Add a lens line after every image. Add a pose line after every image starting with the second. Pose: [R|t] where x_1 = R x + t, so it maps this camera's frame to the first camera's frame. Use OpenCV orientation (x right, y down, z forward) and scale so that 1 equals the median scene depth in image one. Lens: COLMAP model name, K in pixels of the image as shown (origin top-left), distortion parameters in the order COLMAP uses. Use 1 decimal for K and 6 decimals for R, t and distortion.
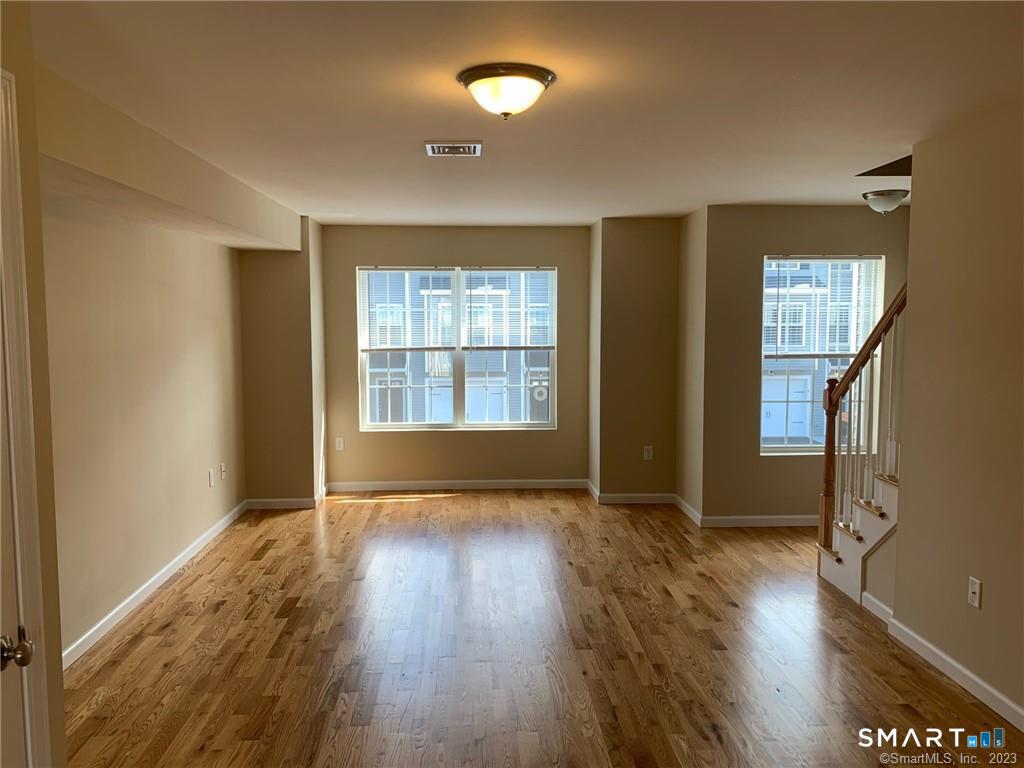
lens RADIAL K [[798.3, 0, 512.0], [0, 798.3, 384.0], [0, 0, 1]] dist [0.105650, -0.169104]
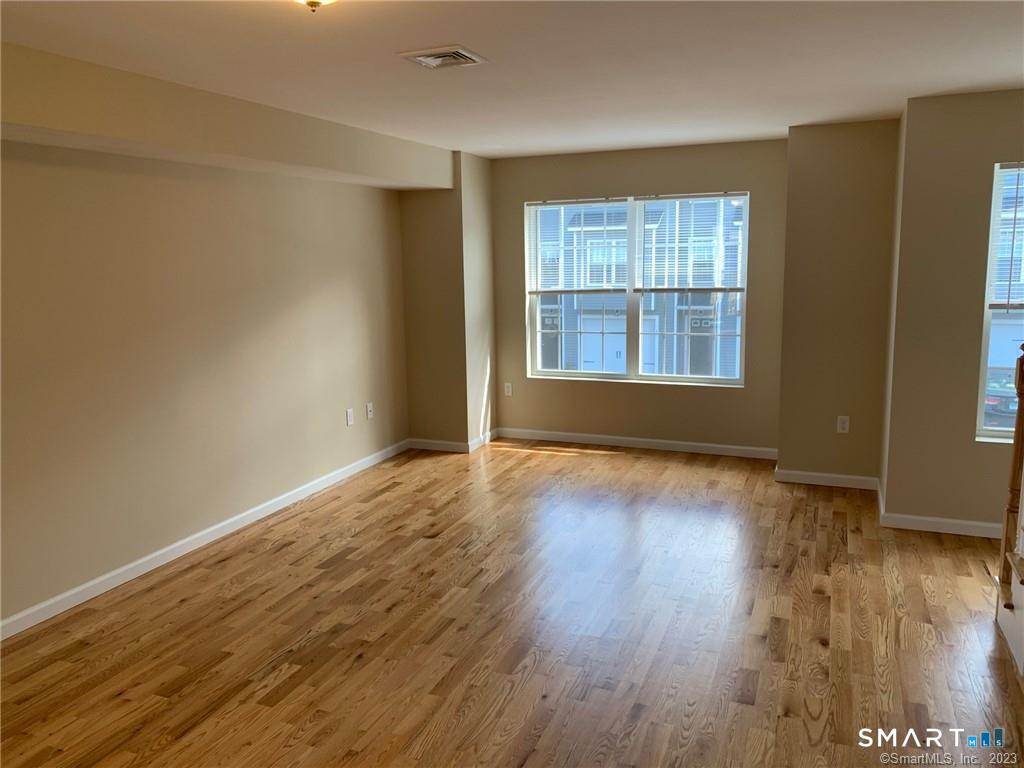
lens RADIAL K [[798.3, 0, 512.0], [0, 798.3, 384.0], [0, 0, 1]] dist [0.105650, -0.169104]
pose [[0.905578, 0.054782, -0.420628, 0.216930], [-0.020061, 0.996047, 0.086534, -0.017061], [0.423706, -0.069925, 0.903097, 0.145956]]
